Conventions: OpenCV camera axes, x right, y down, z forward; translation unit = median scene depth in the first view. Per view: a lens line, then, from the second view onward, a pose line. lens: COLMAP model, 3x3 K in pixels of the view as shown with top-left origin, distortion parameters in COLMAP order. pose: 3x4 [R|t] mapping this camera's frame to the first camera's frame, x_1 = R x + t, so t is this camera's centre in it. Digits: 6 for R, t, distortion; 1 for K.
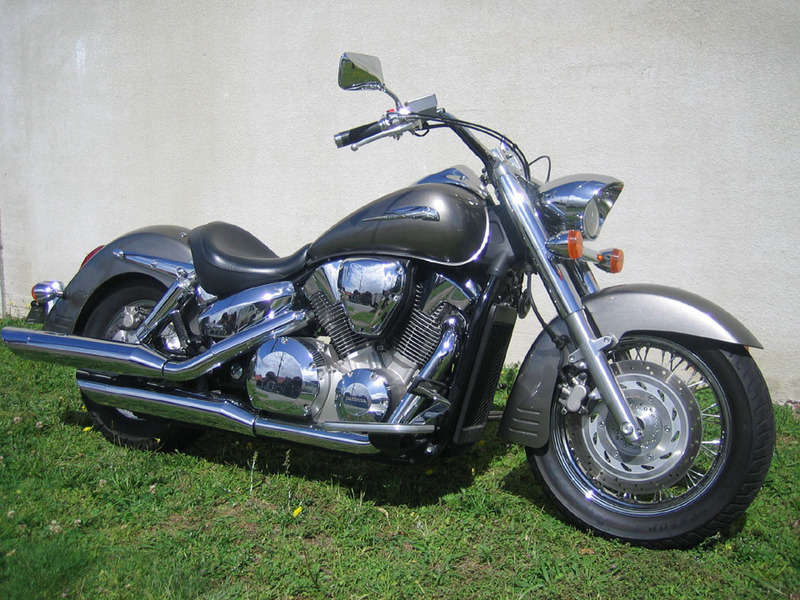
lens RADIAL K [[858.7, 0, 400.0], [0, 858.7, 300.0], [0, 0, 1]] dist [-0.173288, 0.245594]
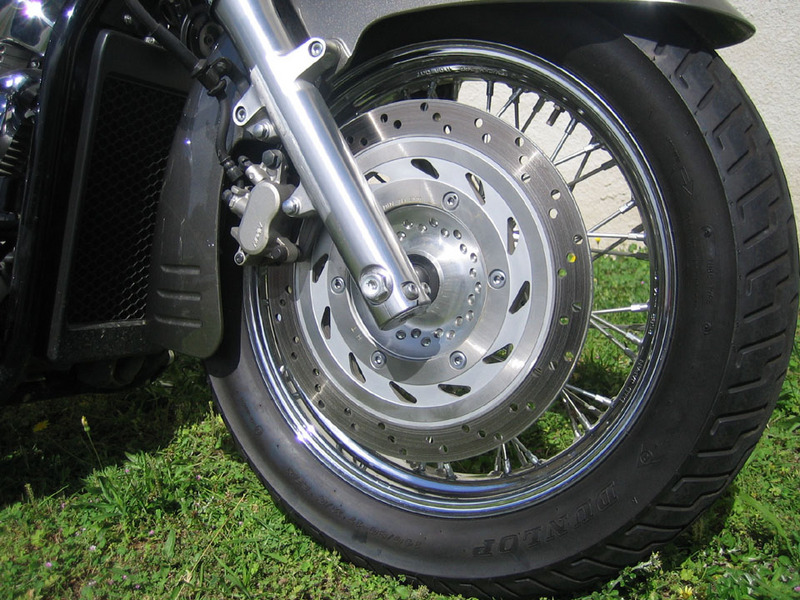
lens RADIAL K [[858.7, 0, 400.0], [0, 858.7, 300.0], [0, 0, 1]] dist [-0.173288, 0.245594]
pose [[0.997270, -0.073810, 0.002330, 0.269829], [0.073396, 0.994172, 0.078964, 0.127981], [-0.008145, -0.078578, 0.996875, 0.628061]]
